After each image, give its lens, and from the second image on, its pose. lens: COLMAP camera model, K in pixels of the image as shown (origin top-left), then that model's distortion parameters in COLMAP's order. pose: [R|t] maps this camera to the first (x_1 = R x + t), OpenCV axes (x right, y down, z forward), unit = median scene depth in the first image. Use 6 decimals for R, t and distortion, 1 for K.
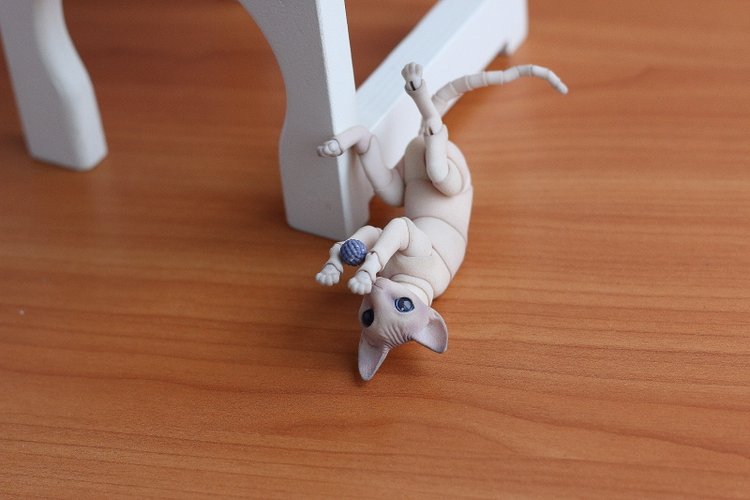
lens RADIAL K [[1919.8, 0, 373.5], [0, 1919.8, 244.3], [0, 0, 1]] dist [-0.113858, 0.000000]
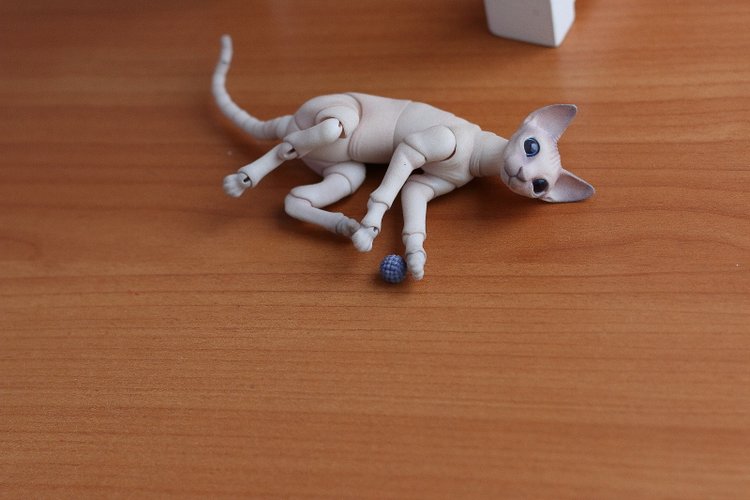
lens RADIAL K [[1919.8, 0, 372.9], [0, 1919.8, 251.4], [0, 0, 1]] dist [-0.113858, 0.000000]
pose [[0.995659, -0.091181, -0.018668, -0.106488], [0.092989, 0.983039, 0.158073, -0.066457], [0.003938, -0.159123, 0.987251, 0.036872]]
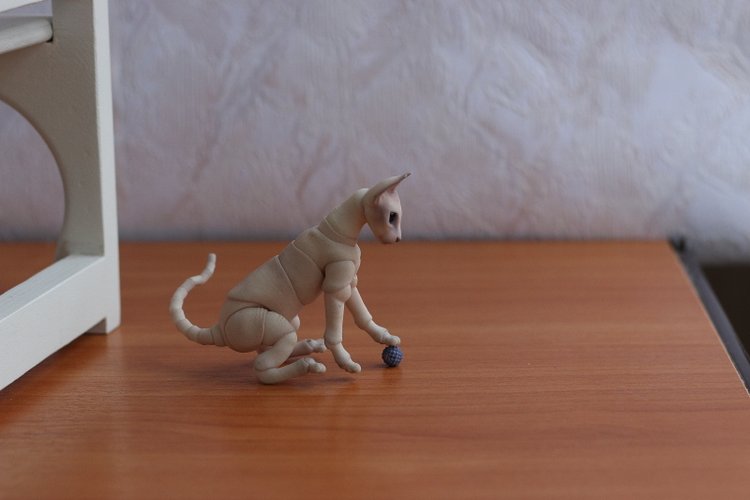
lens RADIAL K [[1919.8, 0, 375.2], [0, 1919.8, 245.7], [0, 0, 1]] dist [-0.113858, 0.000000]
pose [[0.982620, 0.033478, 0.182583, -0.043839], [0.049336, 0.901124, -0.430745, 0.500112], [-0.178950, 0.432267, 0.883811, -0.125033]]
